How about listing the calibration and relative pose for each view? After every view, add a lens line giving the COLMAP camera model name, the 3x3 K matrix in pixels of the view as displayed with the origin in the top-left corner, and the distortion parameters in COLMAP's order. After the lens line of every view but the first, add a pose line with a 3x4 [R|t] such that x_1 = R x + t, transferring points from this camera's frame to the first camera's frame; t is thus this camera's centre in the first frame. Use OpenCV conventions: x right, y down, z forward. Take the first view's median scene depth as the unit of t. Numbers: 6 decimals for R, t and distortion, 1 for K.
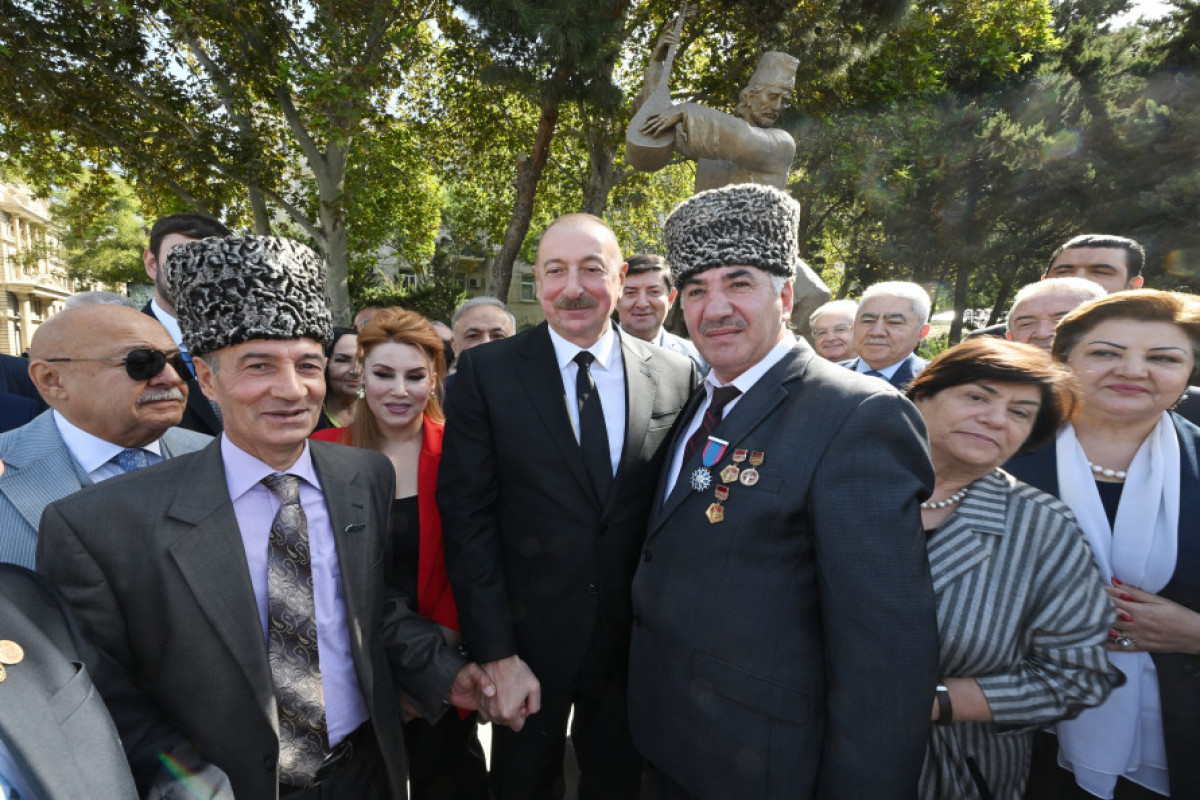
lens RADIAL K [[506.5, 0, 600.0], [0, 506.5, 379.2], [0, 0, 1]] dist [-0.000741, -0.000355]
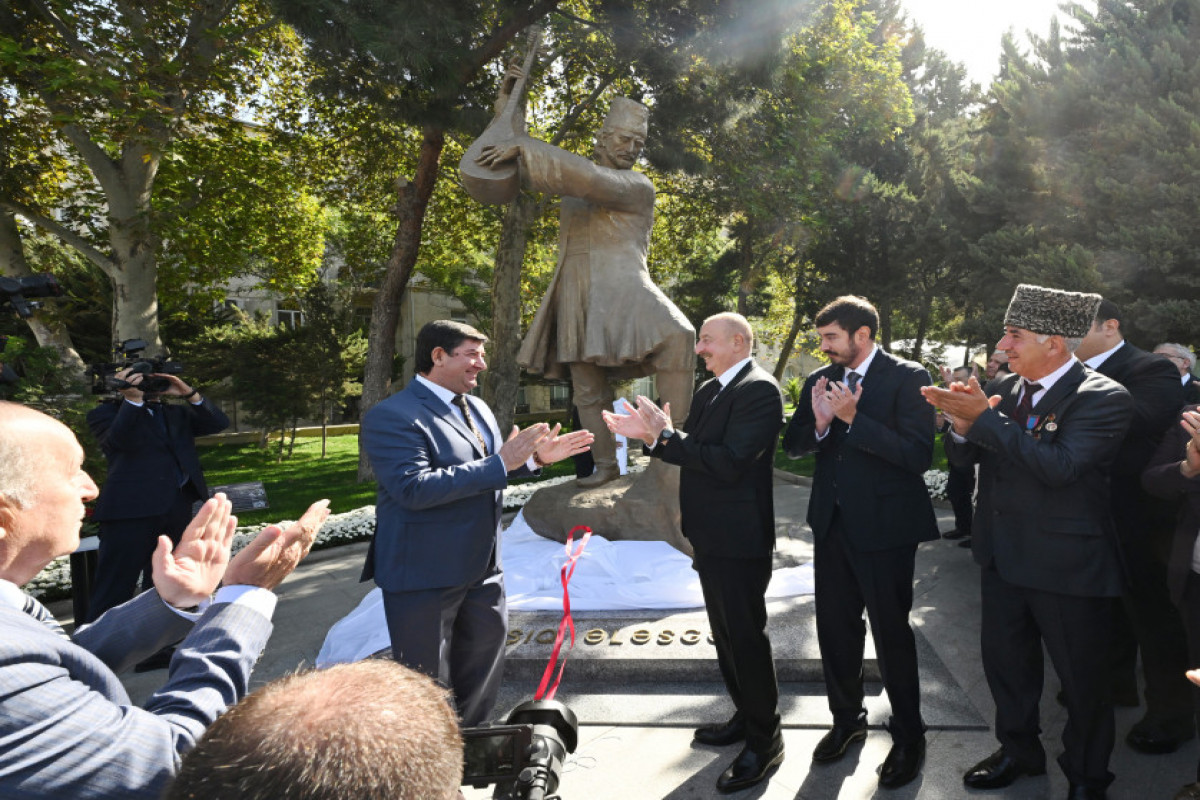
lens RADIAL K [[565.0, 0, 599.9], [0, 565.0, 360.2], [0, 0, 1]] dist [0.002491, -0.001205]
pose [[0.959087, -0.023038, 0.282174, -0.139051], [0.057359, 0.991825, -0.113984, 0.006237], [-0.277241, 0.125506, 0.952568, -0.000278]]
